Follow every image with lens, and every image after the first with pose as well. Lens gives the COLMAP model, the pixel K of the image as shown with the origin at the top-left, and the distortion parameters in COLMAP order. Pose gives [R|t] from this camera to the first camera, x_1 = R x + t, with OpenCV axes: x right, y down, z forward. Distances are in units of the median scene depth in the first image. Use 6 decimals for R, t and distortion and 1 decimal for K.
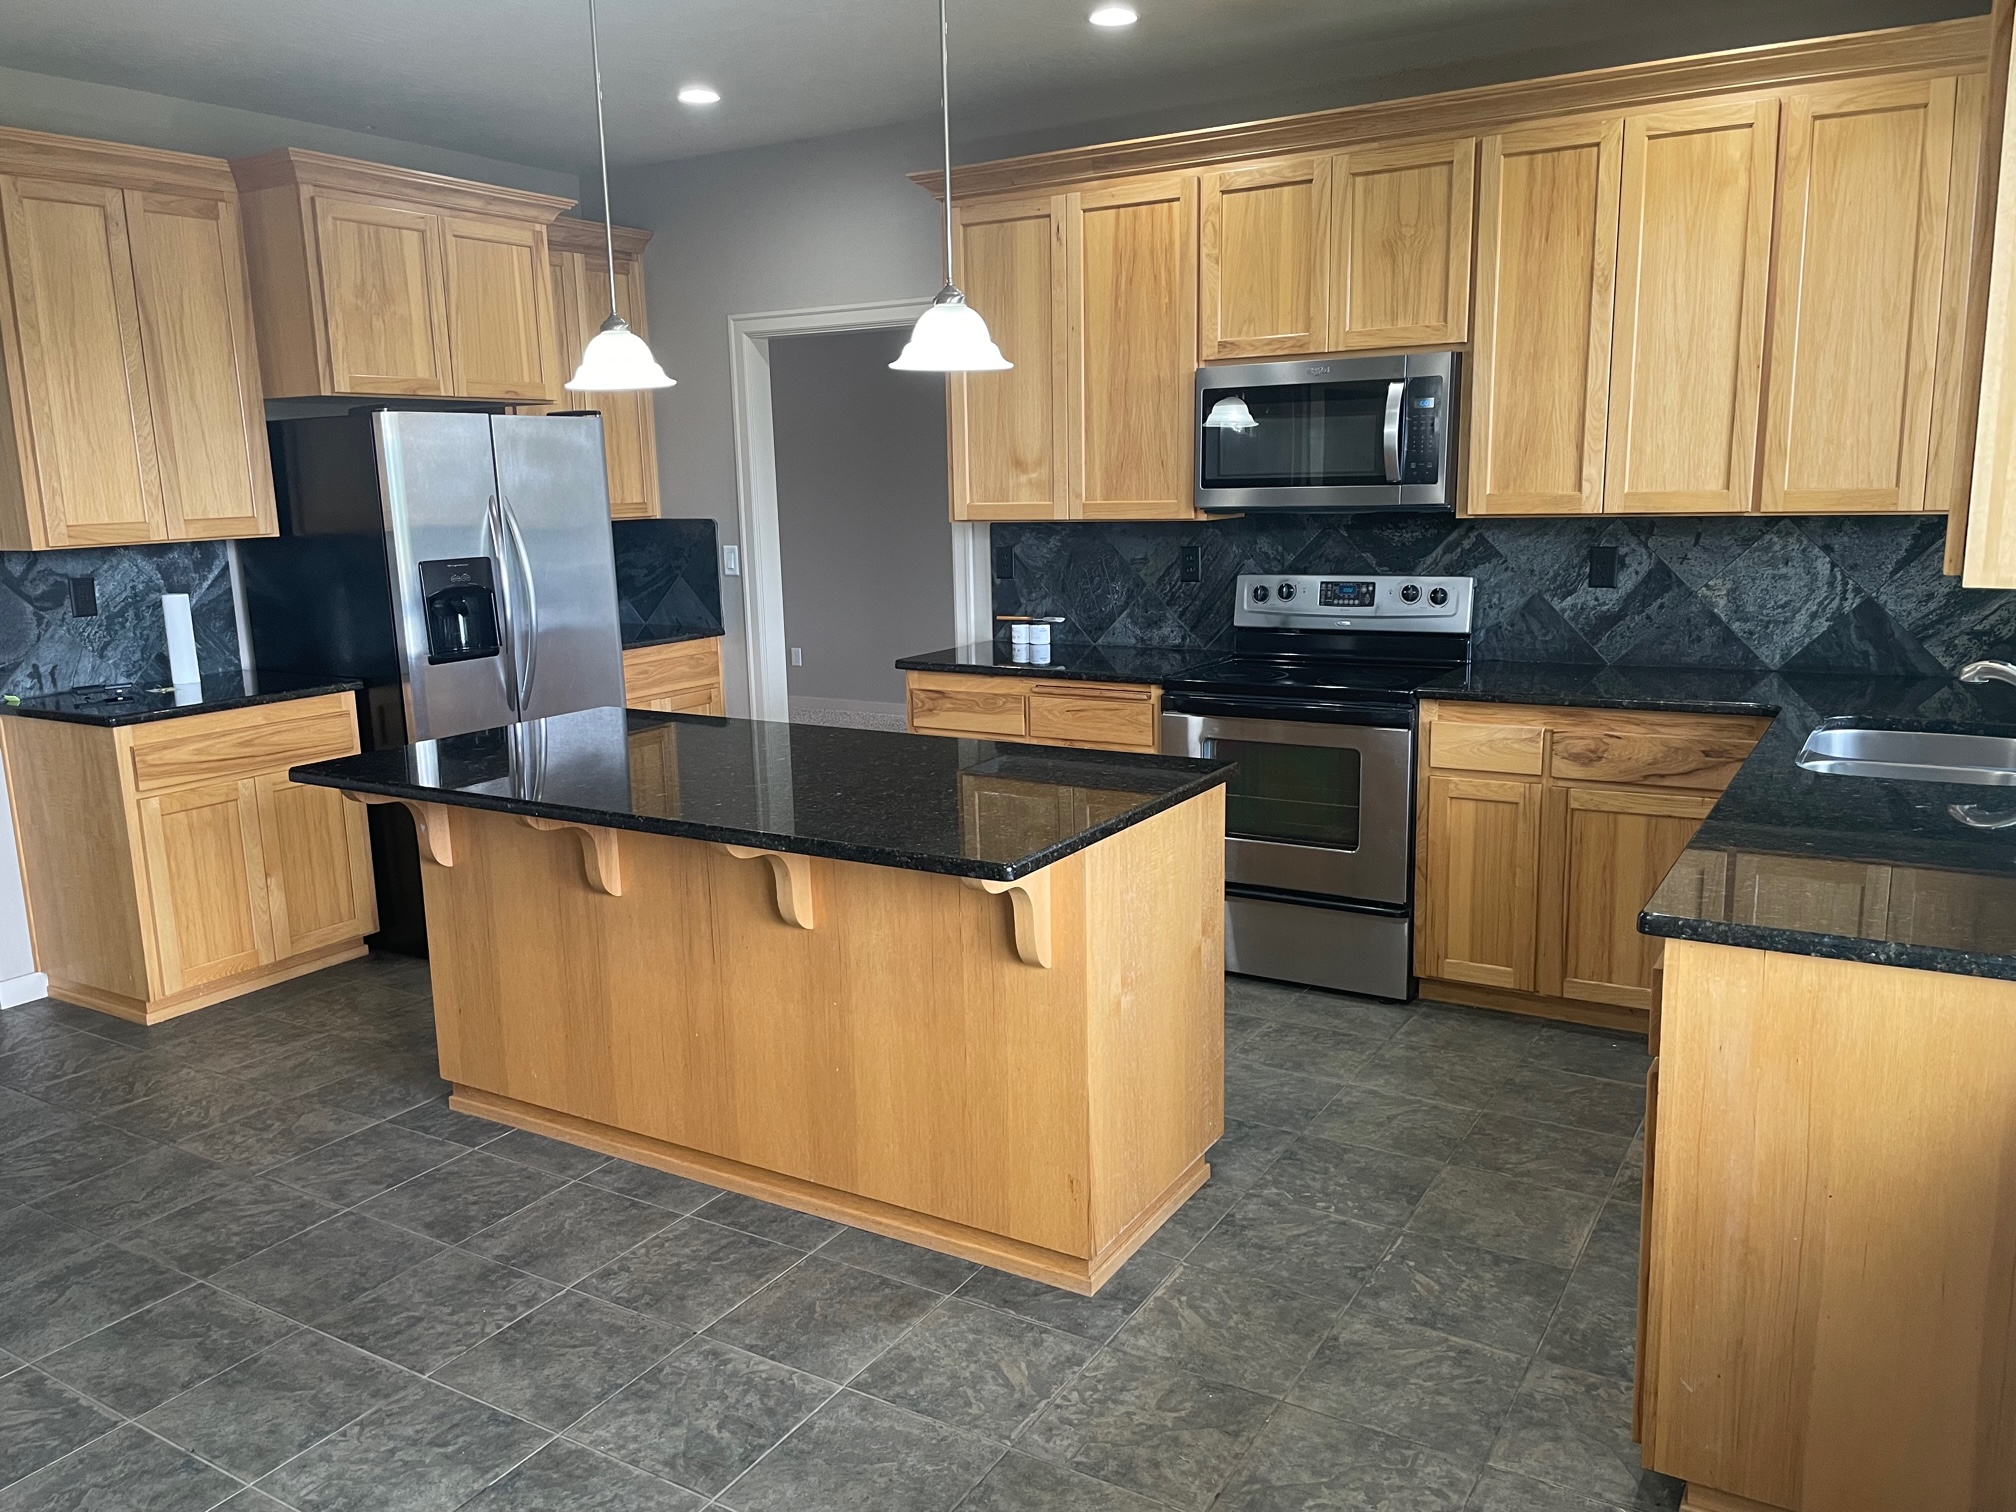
lens RADIAL K [[1509.2, 0, 1008.0], [0, 1509.2, 756.0], [0, 0, 1]] dist [0.006095, 0.000975]
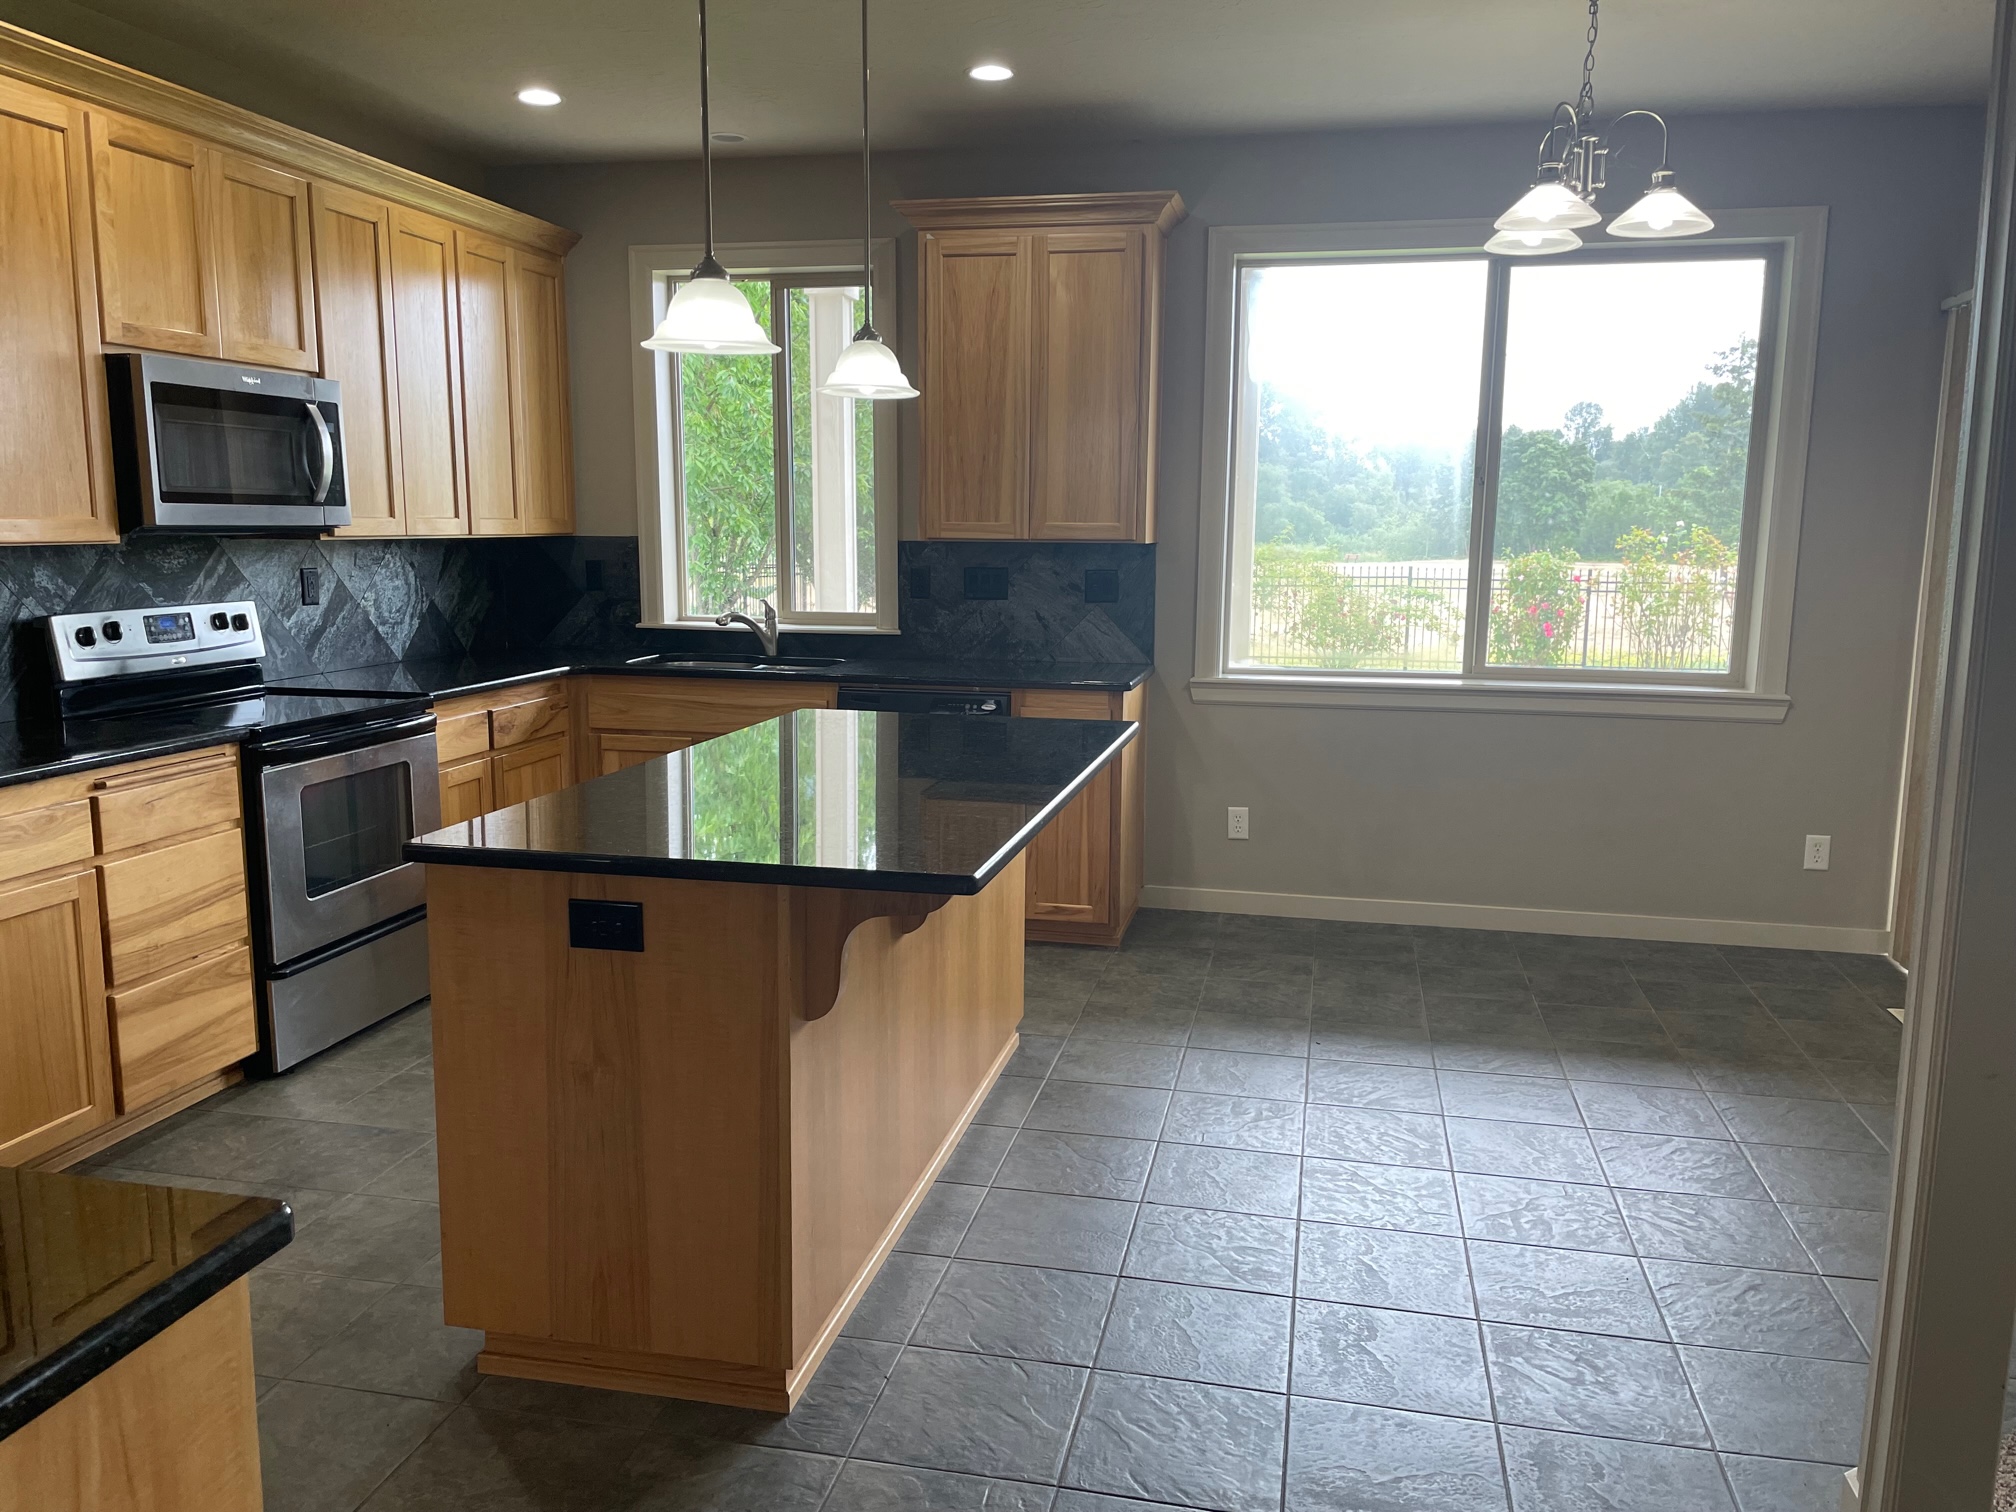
lens RADIAL K [[1509.2, 0, 1008.0], [0, 1509.2, 756.0], [0, 0, 1]] dist [0.006095, 0.000975]
pose [[-0.319903, -0.128736, 0.938664, -0.817401], [0.161326, 0.968857, 0.187858, -0.127744], [-0.933615, 0.211527, -0.289172, 0.851956]]
